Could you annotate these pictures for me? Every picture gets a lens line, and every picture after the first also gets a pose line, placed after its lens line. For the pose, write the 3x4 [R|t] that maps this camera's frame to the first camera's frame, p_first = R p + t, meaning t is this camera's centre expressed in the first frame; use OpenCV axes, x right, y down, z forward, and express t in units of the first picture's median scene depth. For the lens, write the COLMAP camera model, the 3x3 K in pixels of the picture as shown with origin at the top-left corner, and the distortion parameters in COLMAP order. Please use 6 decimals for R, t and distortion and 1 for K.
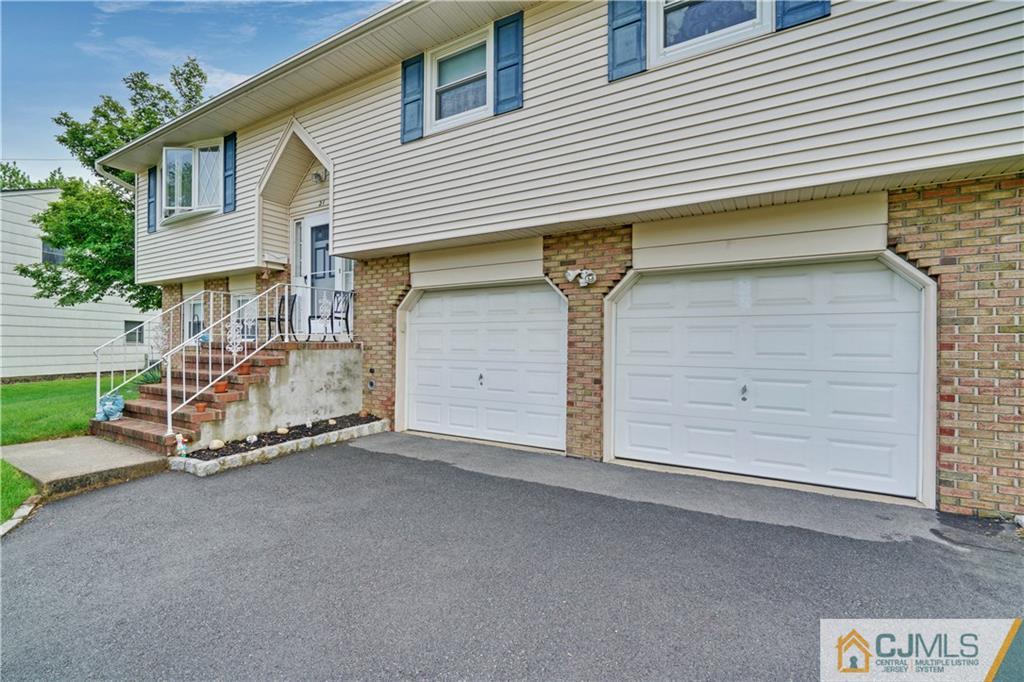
lens RADIAL K [[459.0, 0, 510.9], [0, 459.0, 341.5], [0, 0, 1]] dist [-0.004932, 0.003602]
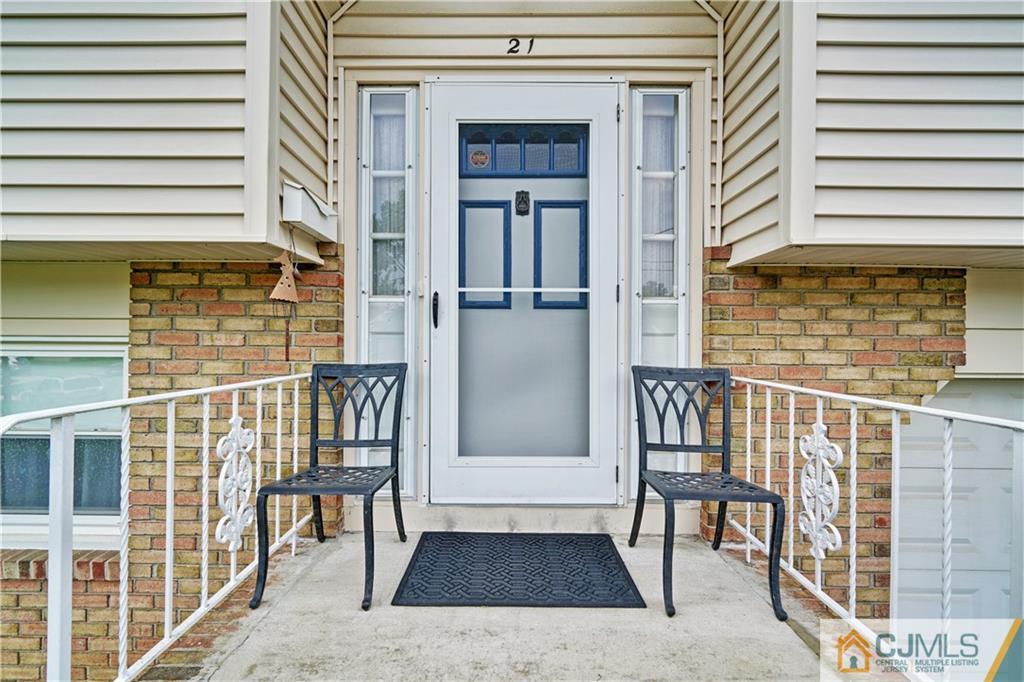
lens RADIAL K [[459.0, 0, 509.8], [0, 459.0, 342.8], [0, 0, 1]] dist [-0.004932, 0.003602]
pose [[0.861190, 0.006292, 0.508244, -0.718830], [-0.006774, 0.999977, -0.000901, -0.150464], [-0.508238, -0.002667, 0.861213, 0.967547]]
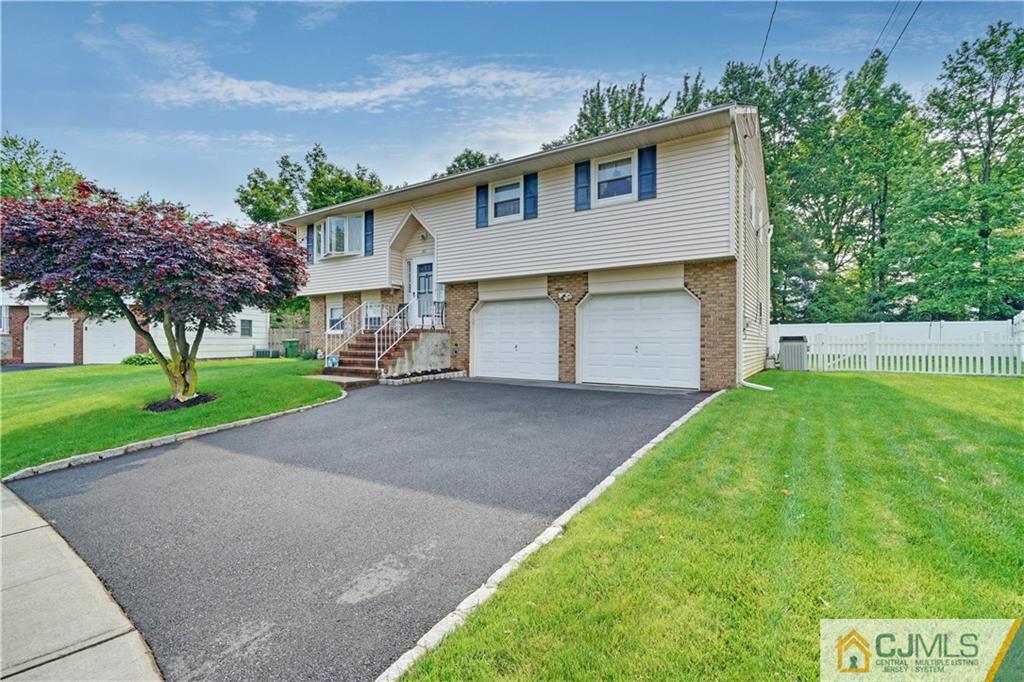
lens RADIAL K [[459.0, 0, 512.8], [0, 459.0, 339.6], [0, 0, 1]] dist [-0.004932, 0.003602]
pose [[0.999416, -0.002379, -0.034079, -0.014244], [0.002295, 0.999994, -0.002477, 0.054755], [0.034084, 0.002398, 0.999416, -0.966300]]
